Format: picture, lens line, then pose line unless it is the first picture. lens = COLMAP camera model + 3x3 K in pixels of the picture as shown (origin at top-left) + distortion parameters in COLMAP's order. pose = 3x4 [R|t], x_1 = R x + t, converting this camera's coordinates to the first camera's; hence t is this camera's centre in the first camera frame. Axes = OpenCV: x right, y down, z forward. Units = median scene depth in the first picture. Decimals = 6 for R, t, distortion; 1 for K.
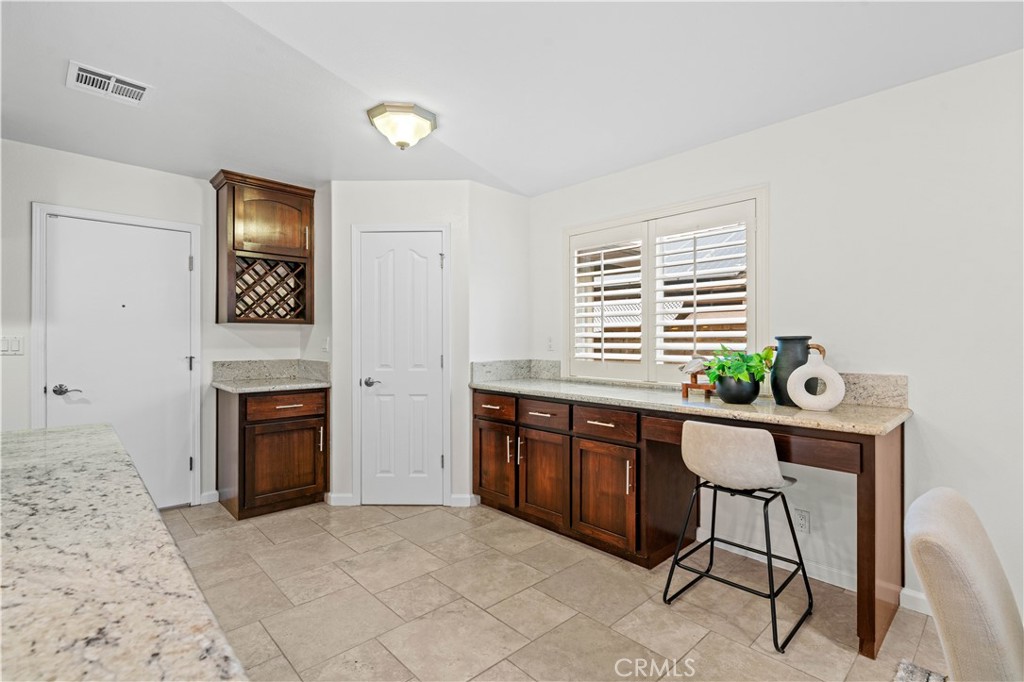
lens RADIAL K [[476.9, 0, 514.5], [0, 476.9, 346.0], [0, 0, 1]] dist [-0.001746, 0.000028]
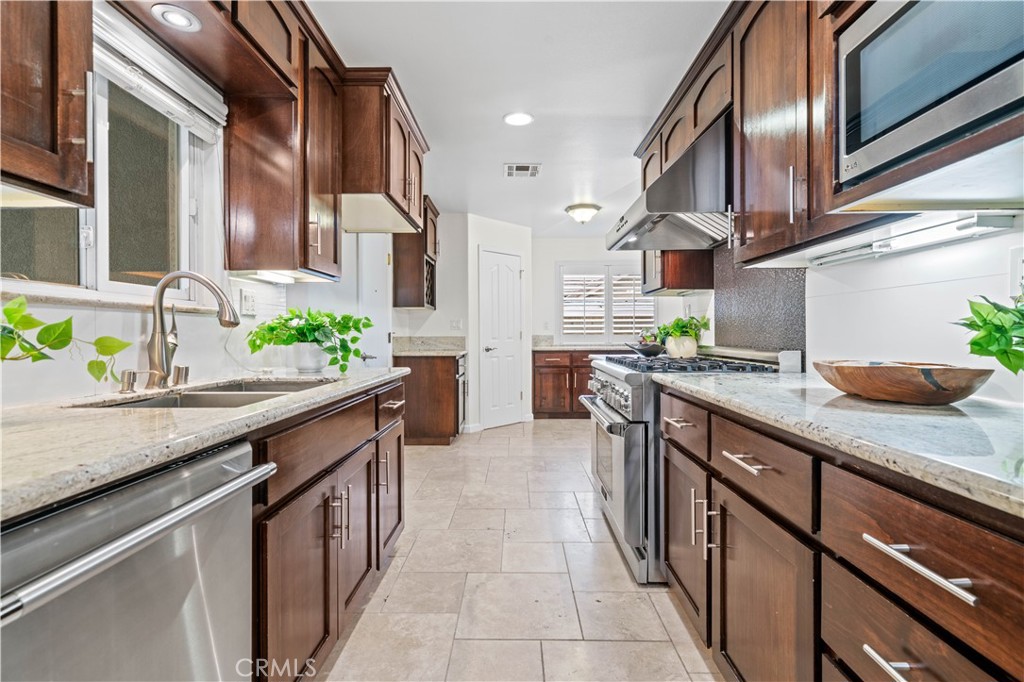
lens RADIAL K [[453.7, 0, 509.9], [0, 453.7, 342.0], [0, 0, 1]] dist [-0.003139, -0.000432]
pose [[0.697389, -0.018119, 0.716463, -1.311900], [0.014844, 0.999831, 0.010837, 0.038759], [-0.716539, 0.003078, 0.697541, -0.072830]]
